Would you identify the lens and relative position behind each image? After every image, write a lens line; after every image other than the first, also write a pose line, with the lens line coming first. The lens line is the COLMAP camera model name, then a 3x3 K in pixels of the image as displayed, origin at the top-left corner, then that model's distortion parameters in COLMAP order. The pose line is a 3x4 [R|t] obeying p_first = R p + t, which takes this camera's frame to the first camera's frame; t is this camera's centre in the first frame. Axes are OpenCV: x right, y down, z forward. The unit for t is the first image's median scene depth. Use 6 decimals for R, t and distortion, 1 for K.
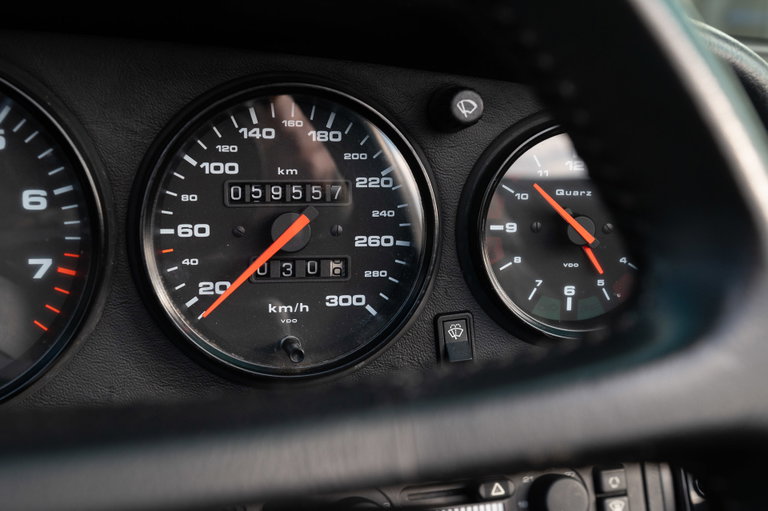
lens RADIAL K [[911.1, 0, 383.8], [0, 911.1, 262.0], [0, 0, 1]] dist [0.027549, 0.000000]
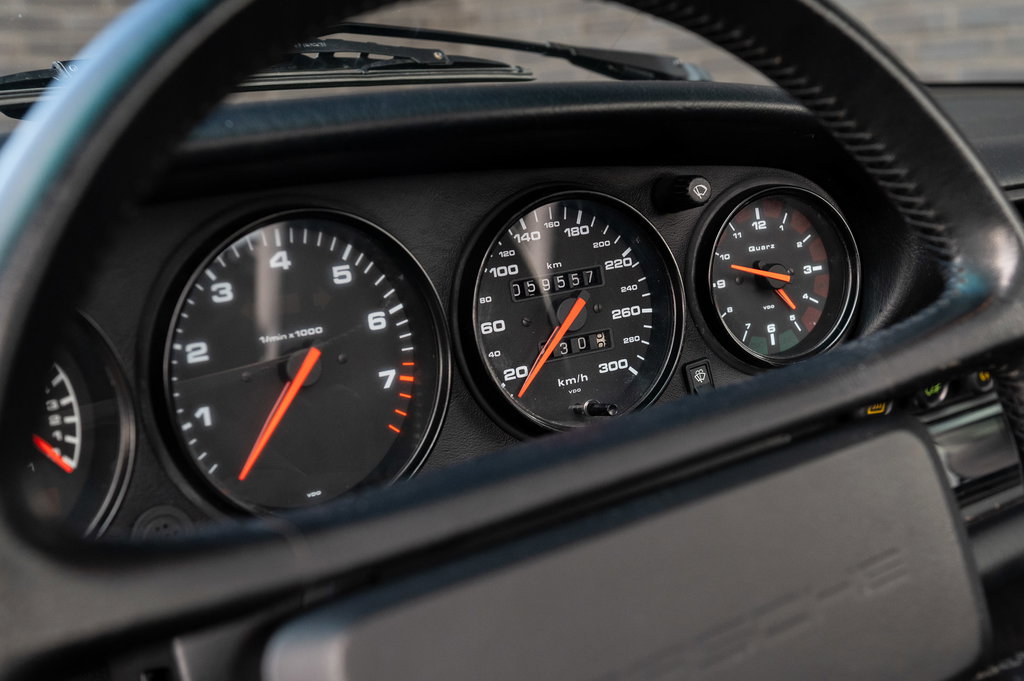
lens RADIAL K [[1331.5, 0, 511.2], [0, 1331.5, 334.4], [0, 0, 1]] dist [0.086668, 0.000000]
pose [[0.939405, -0.168940, 0.298291, -0.679988], [0.184197, 0.982607, -0.023579, 0.018564], [-0.289120, 0.077094, 0.954184, -0.613369]]
